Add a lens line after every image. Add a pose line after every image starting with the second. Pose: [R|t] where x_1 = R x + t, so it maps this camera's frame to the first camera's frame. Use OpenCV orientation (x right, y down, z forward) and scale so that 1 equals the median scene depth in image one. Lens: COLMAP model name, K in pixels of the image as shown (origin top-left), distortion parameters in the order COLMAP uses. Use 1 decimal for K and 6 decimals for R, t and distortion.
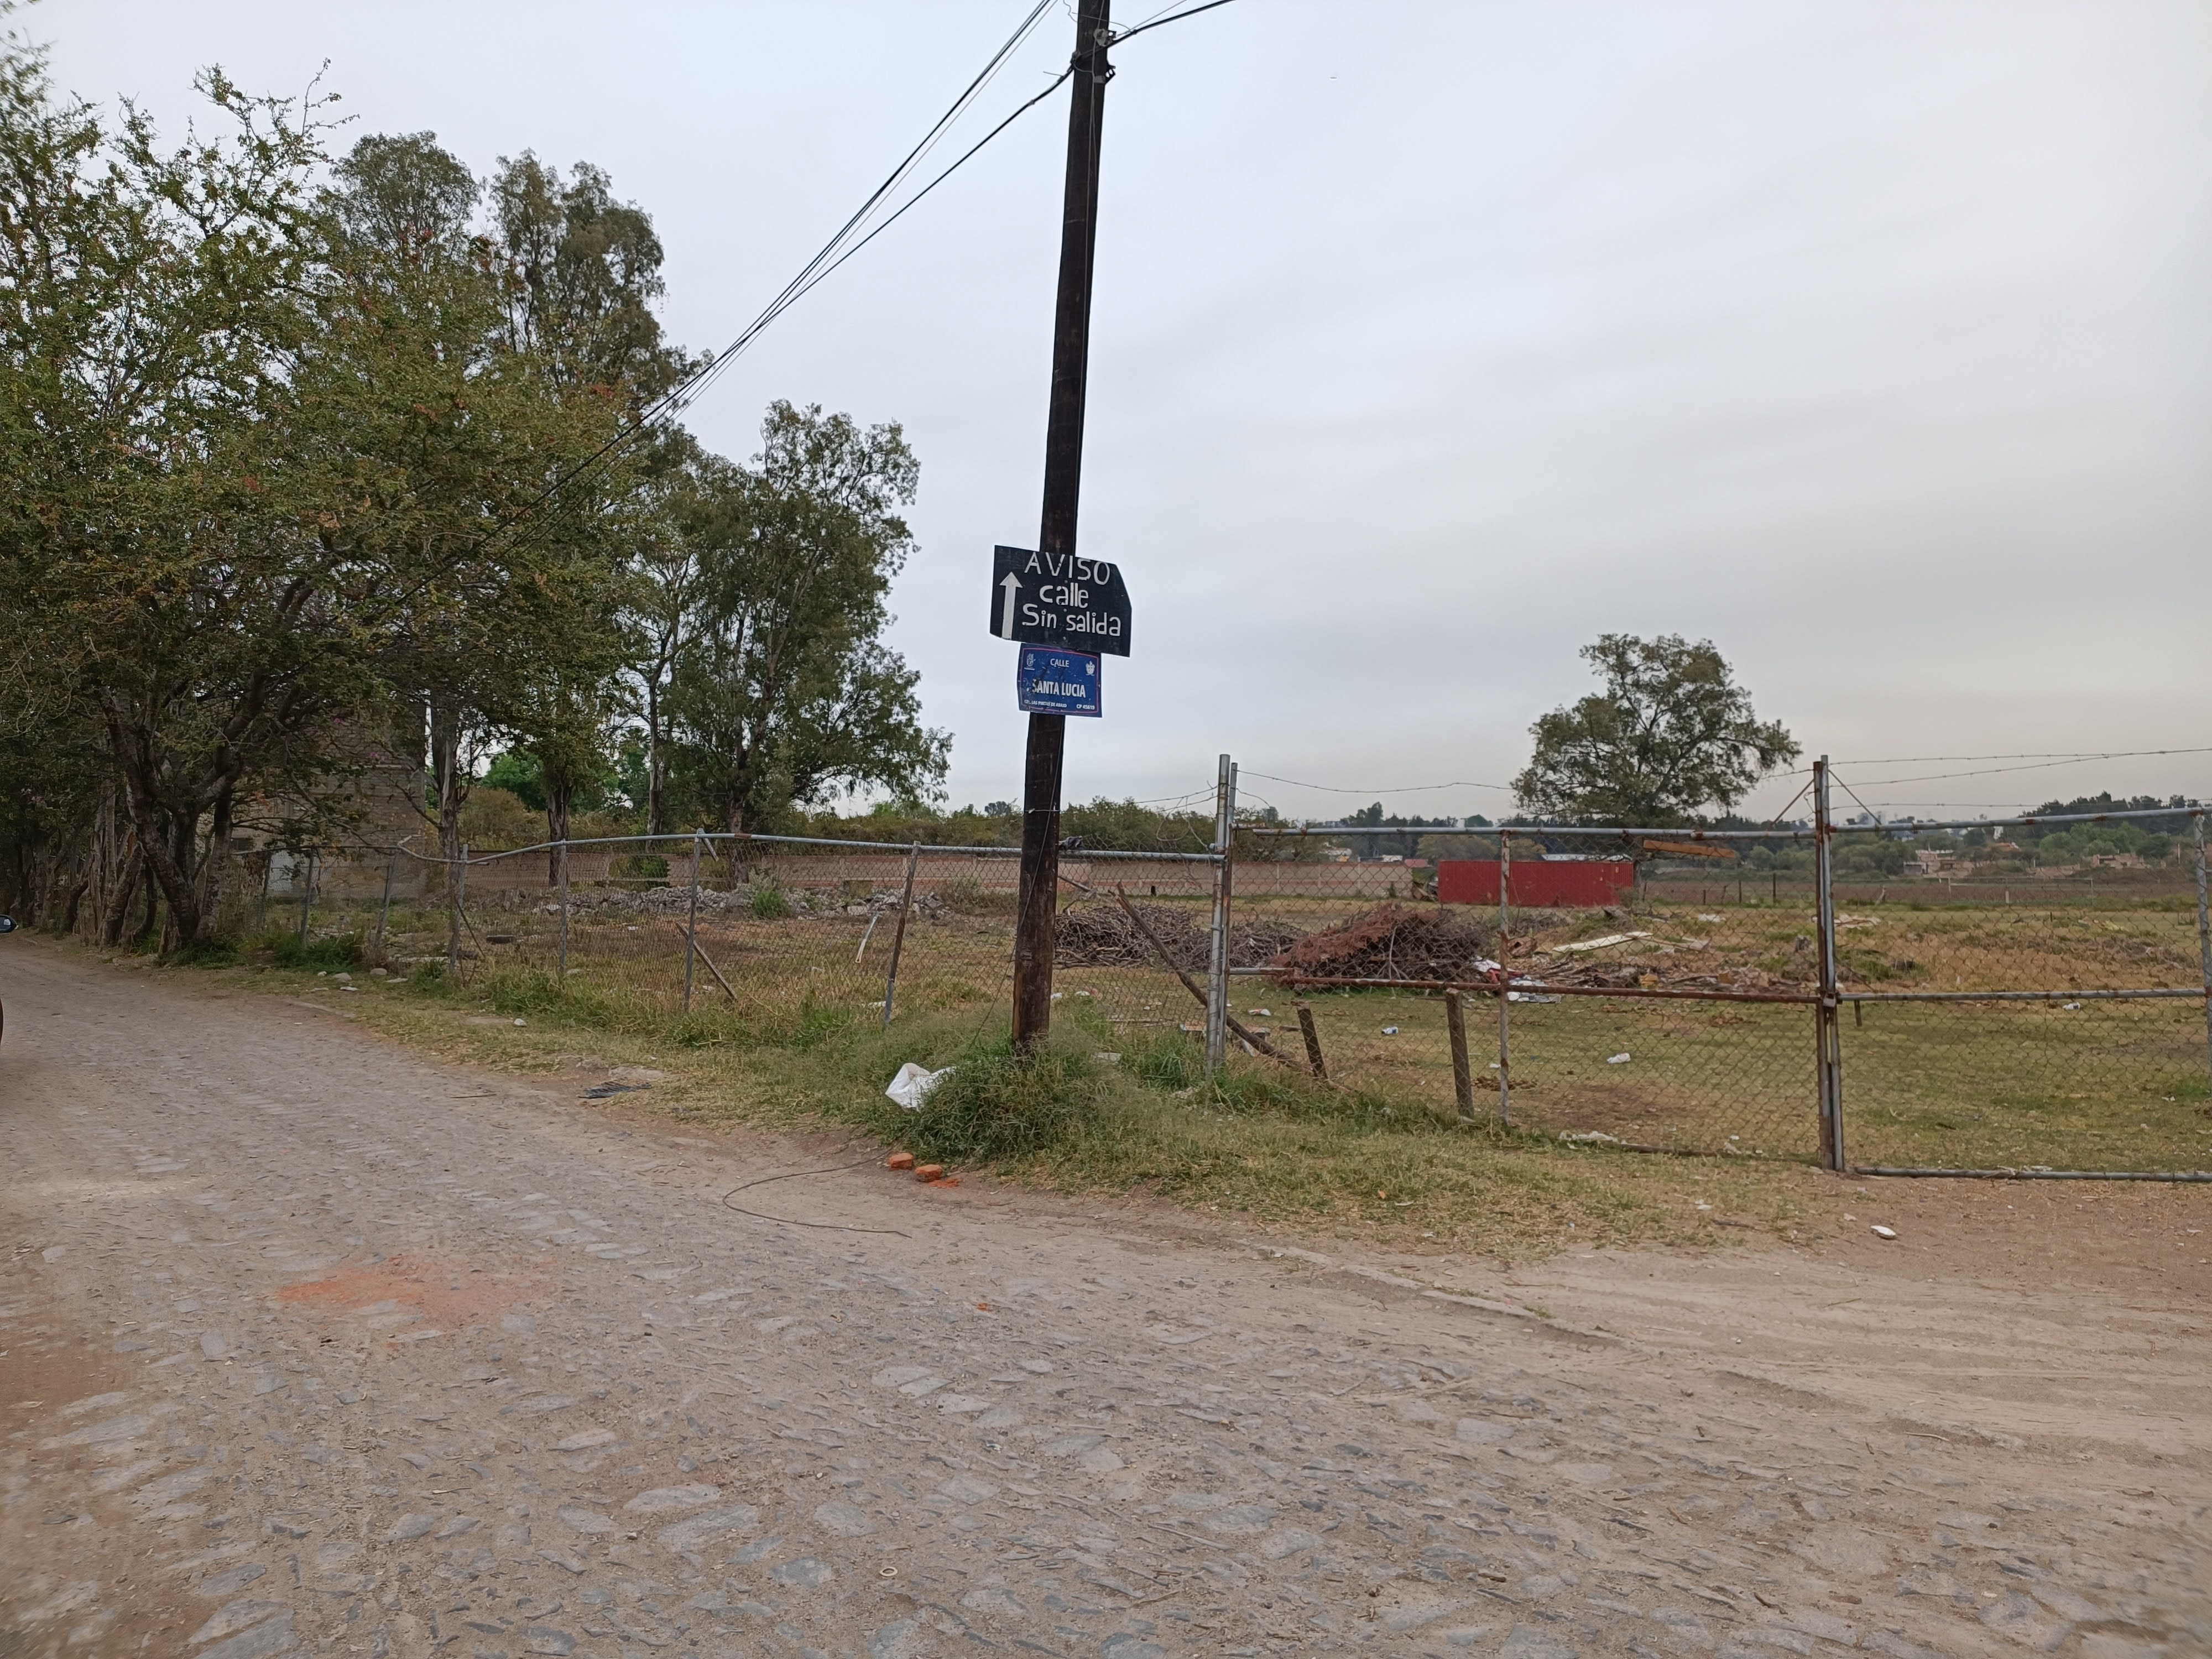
lens RADIAL K [[1583.3, 0, 1101.9], [0, 1583.3, 841.6], [0, 0, 1]] dist [0.043521, -0.049580]
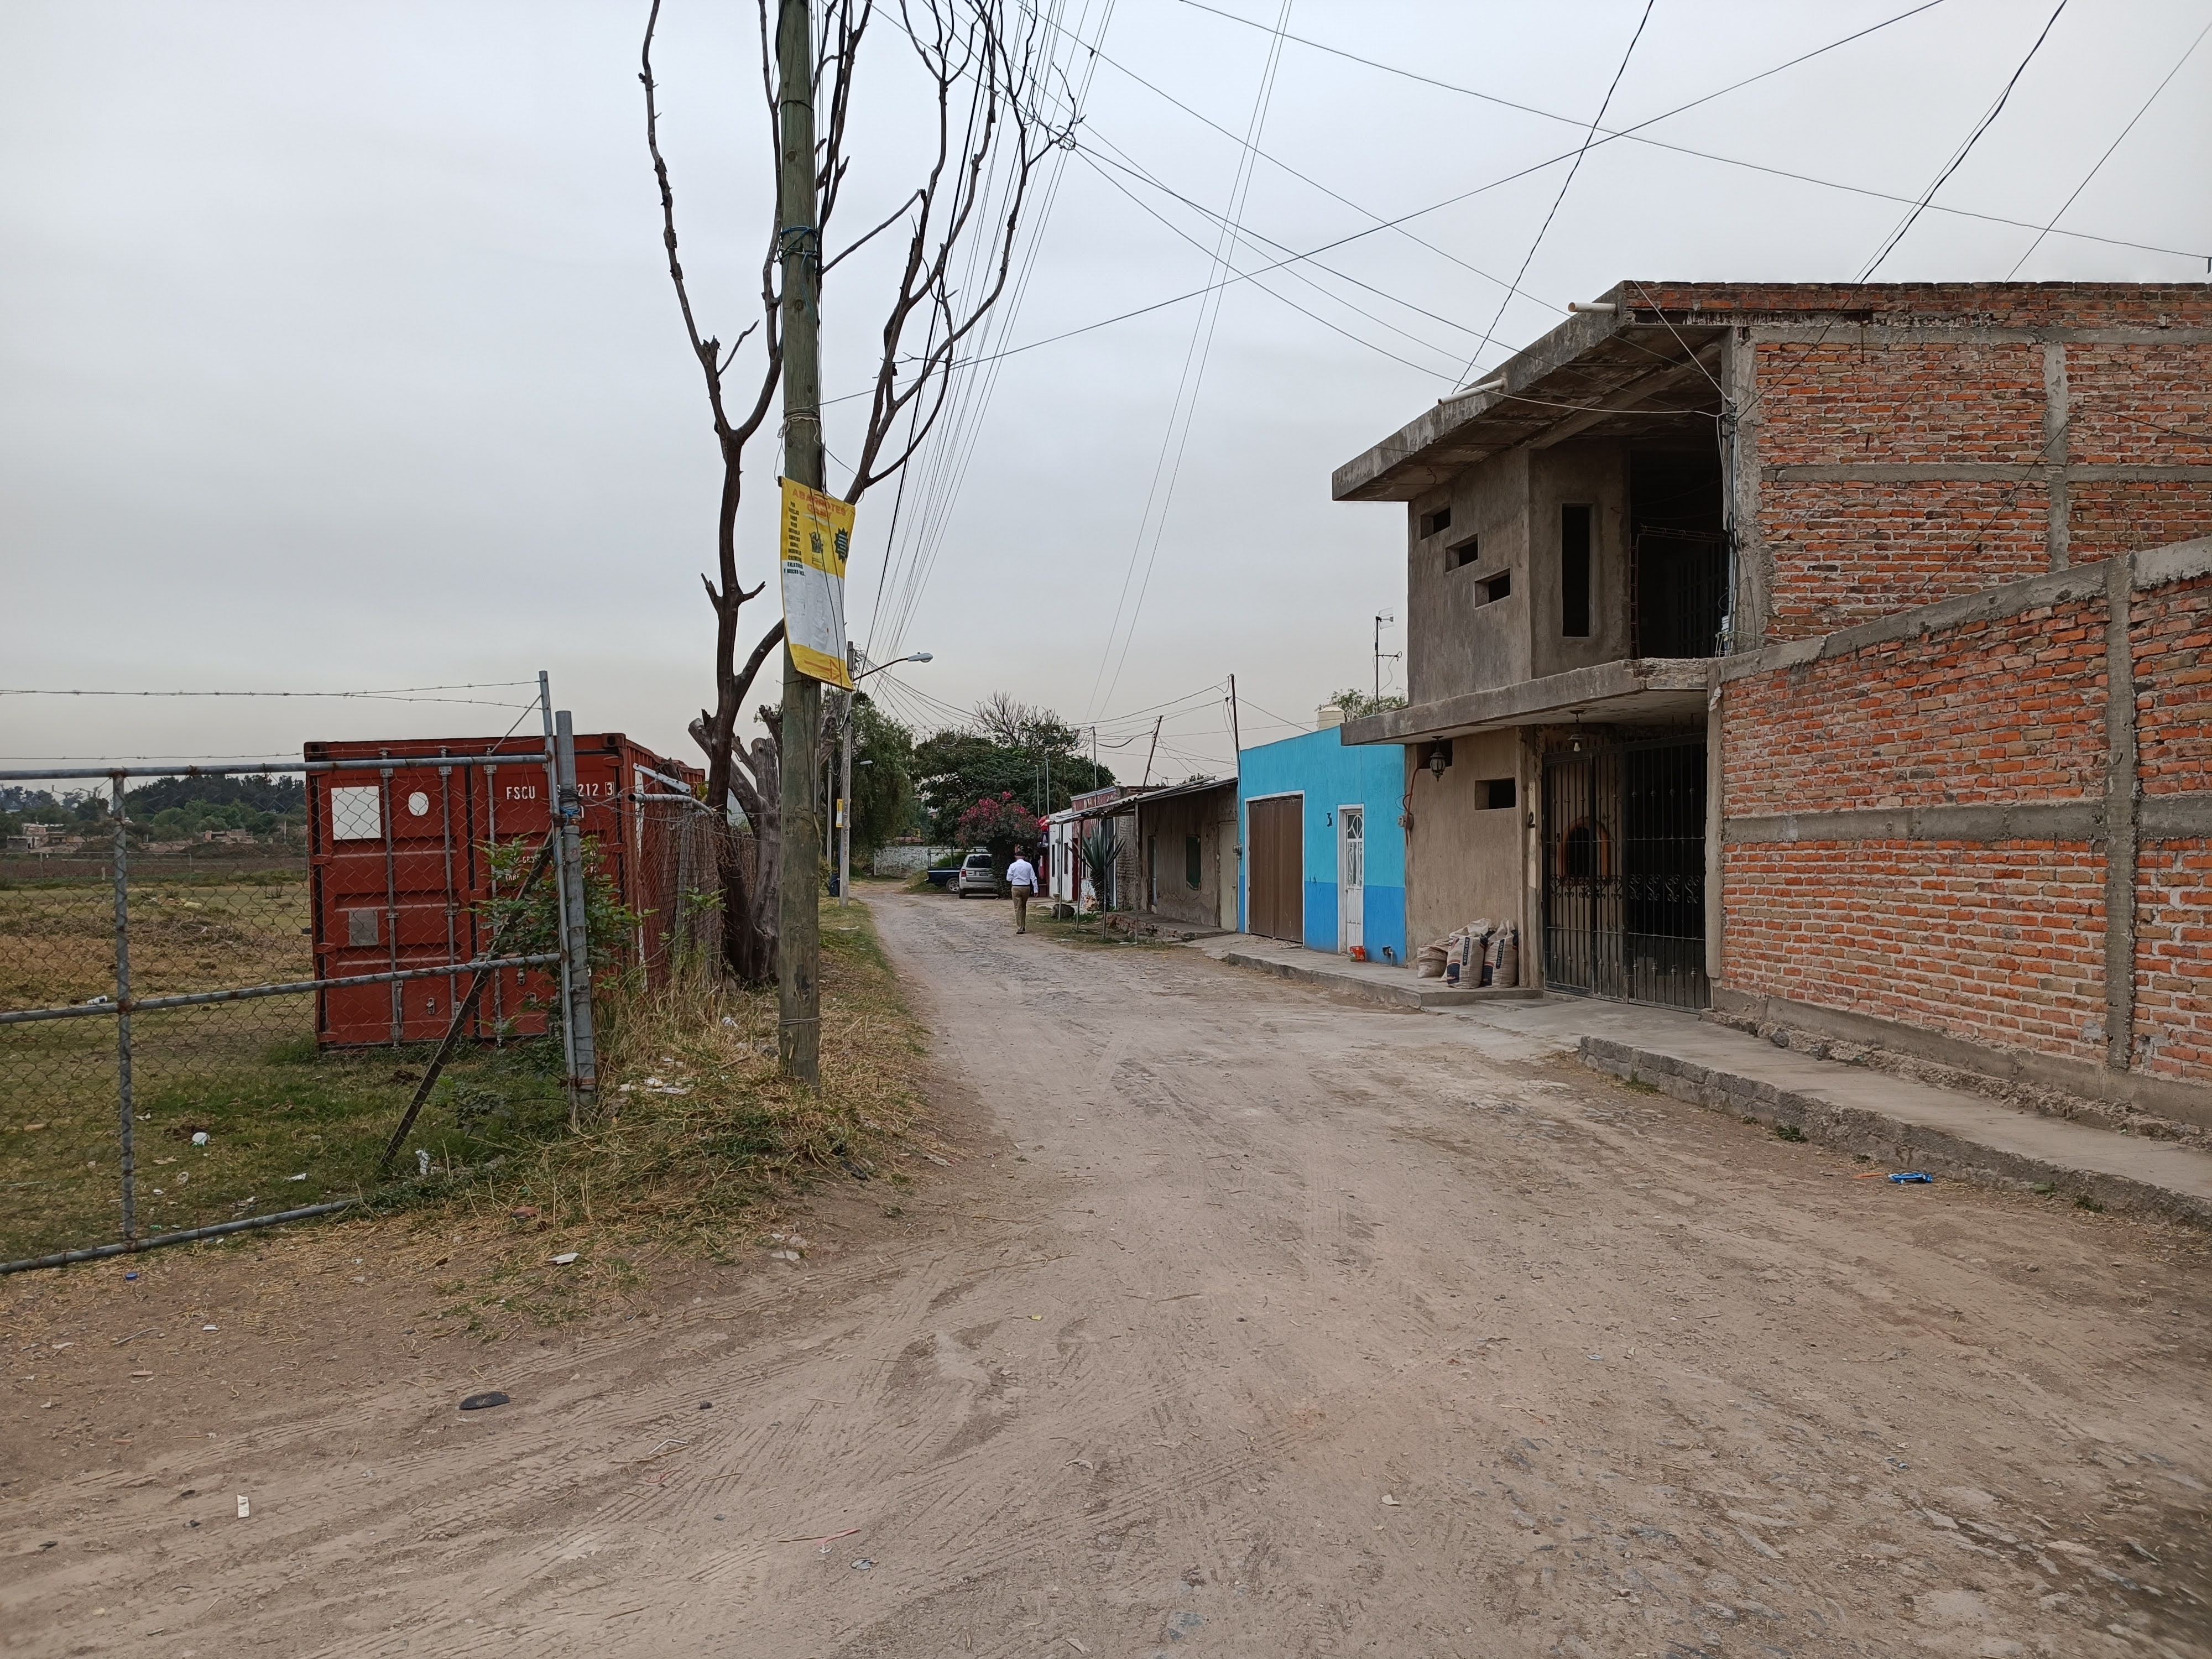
lens RADIAL K [[1583.3, 0, 1097.6], [0, 1583.3, 816.9], [0, 0, 1]] dist [0.043521, -0.049580]
pose [[0.487396, 0.018761, 0.872979, 0.029127], [-0.018908, 0.999761, -0.010929, 0.000311], [-0.872976, -0.011180, 0.487635, 0.025224]]
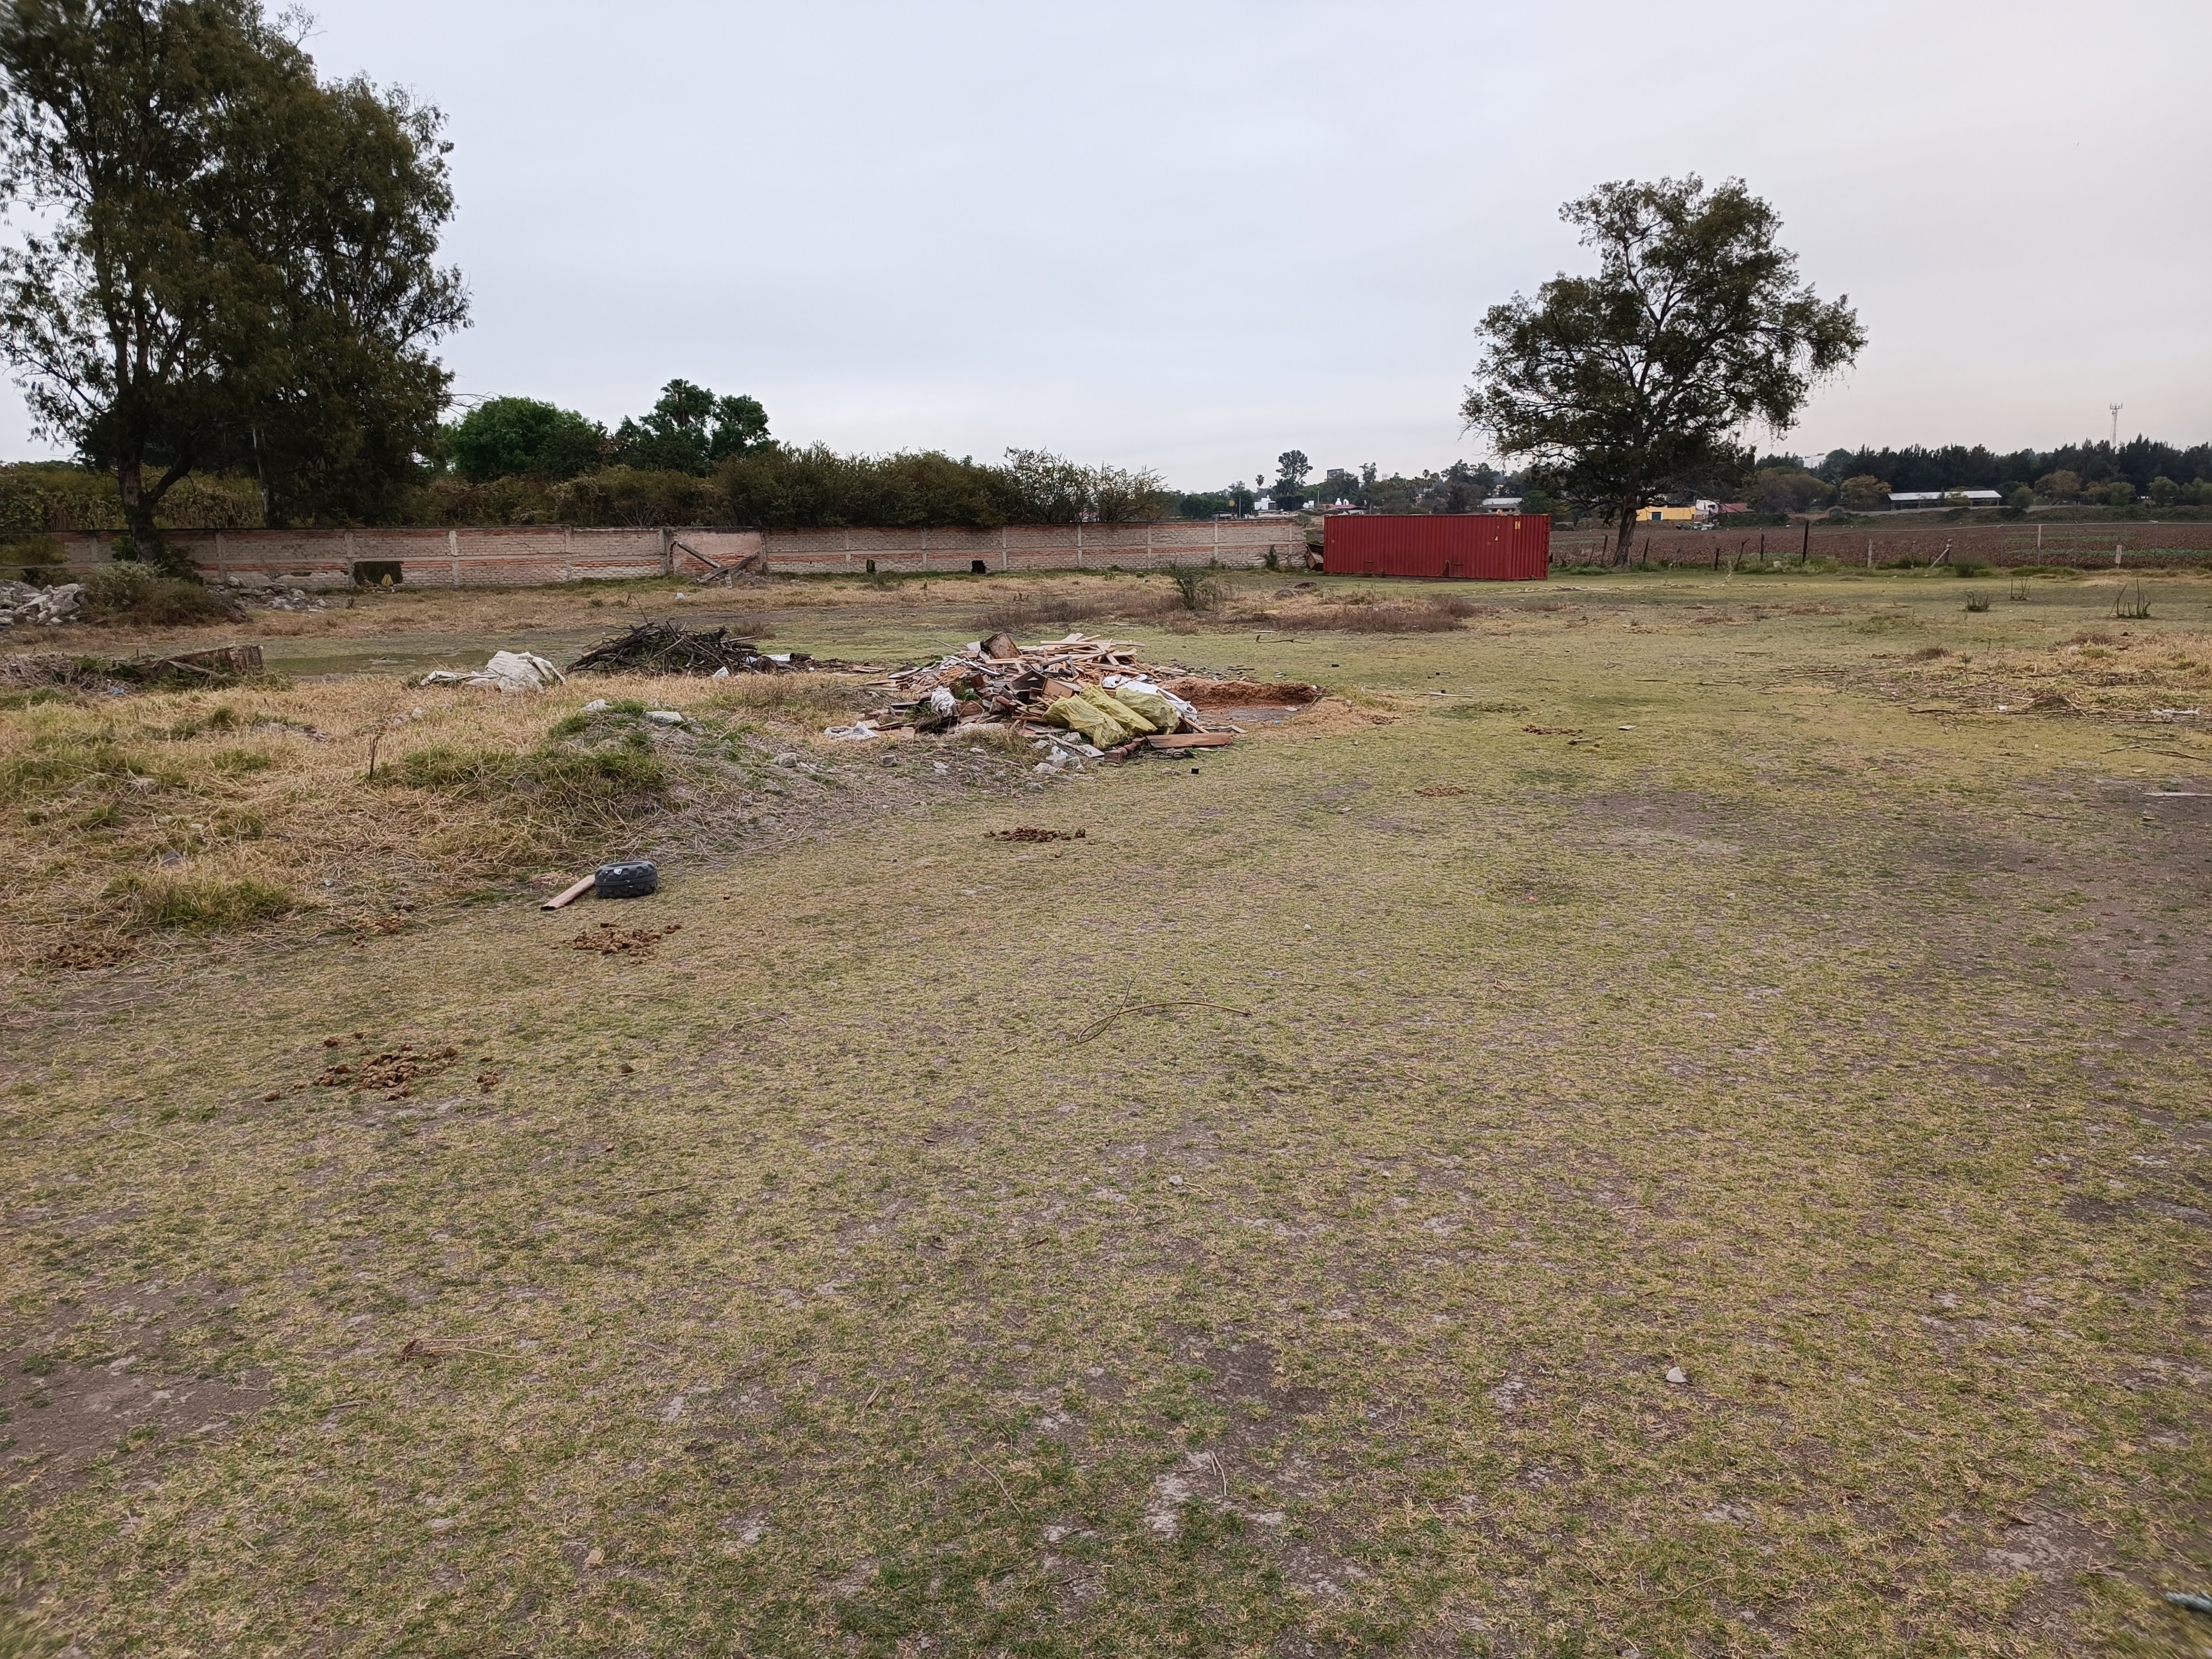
lens RADIAL K [[1583.3, 0, 1117.2], [0, 1583.3, 822.7], [0, 0, 1]] dist [0.043521, -0.049580]
pose [[0.972684, 0.023403, -0.230949, 0.460749], [0.023904, 0.979518, 0.199932, 0.001977], [0.230898, -0.199992, 0.952202, 0.362520]]
